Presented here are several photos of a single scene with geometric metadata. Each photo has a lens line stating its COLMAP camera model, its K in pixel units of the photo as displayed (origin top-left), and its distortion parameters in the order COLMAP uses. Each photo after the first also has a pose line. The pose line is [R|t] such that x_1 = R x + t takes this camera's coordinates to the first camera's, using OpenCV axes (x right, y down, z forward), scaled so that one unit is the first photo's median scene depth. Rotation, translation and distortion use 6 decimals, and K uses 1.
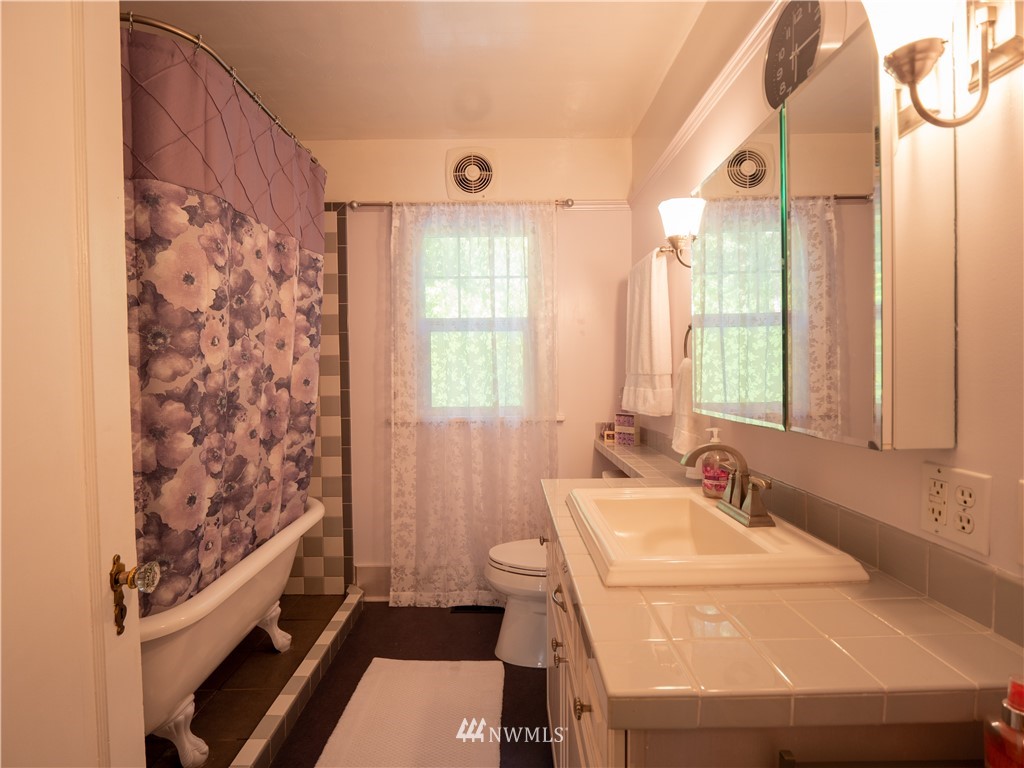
lens RADIAL K [[499.4, 0, 512.0], [0, 499.4, 384.0], [0, 0, 1]] dist [-0.000111, -0.001199]
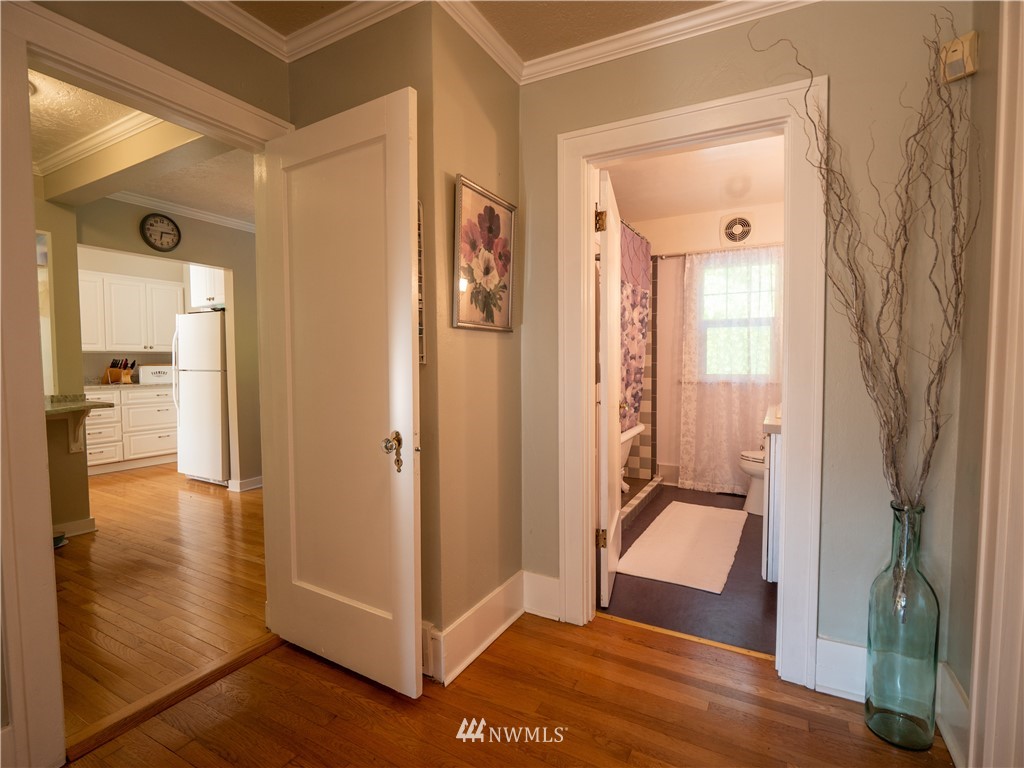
lens RADIAL K [[499.4, 0, 512.0], [0, 499.4, 384.0], [0, 0, 1]] dist [-0.000111, -0.001199]
pose [[0.873887, 0.026839, -0.485387, 0.081948], [-0.013933, 0.999447, 0.030178, 0.041038], [0.485929, -0.019609, 0.873778, -0.786602]]
